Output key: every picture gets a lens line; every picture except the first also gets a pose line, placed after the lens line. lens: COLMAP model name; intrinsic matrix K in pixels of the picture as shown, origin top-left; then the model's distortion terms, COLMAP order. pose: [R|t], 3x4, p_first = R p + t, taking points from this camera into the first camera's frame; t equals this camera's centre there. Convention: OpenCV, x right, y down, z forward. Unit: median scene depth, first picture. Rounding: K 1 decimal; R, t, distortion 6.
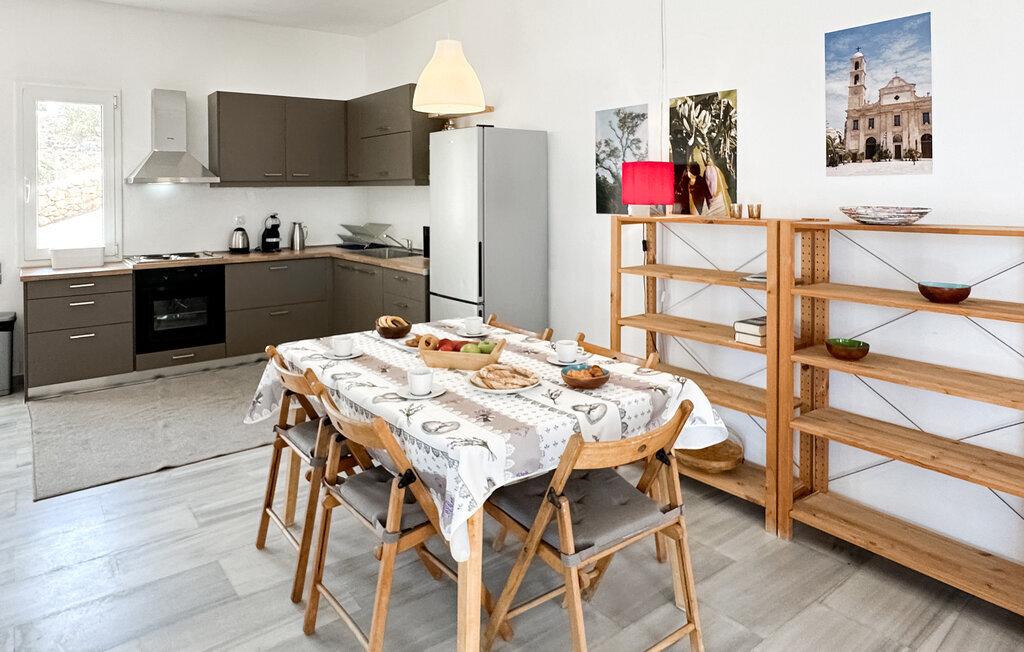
lens RADIAL K [[662.7, 0, 511.9], [0, 662.7, 285.2], [0, 0, 1]] dist [-0.001359, -0.000681]
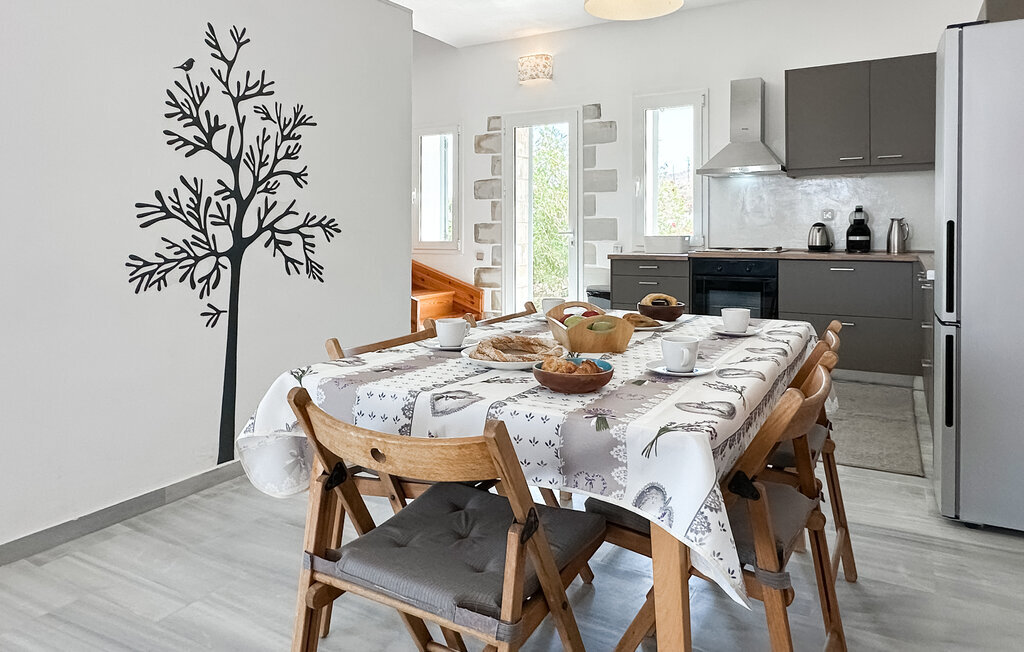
lens RADIAL K [[651.0, 0, 512.0], [0, 651.0, 326.0], [0, 0, 1]] dist [0.006131, 0.001133]
pose [[0.377666, 0.141569, -0.915056, 0.465110], [-0.124660, 0.987020, 0.101252, 0.024976], [0.917512, 0.075832, 0.390412, 0.496329]]
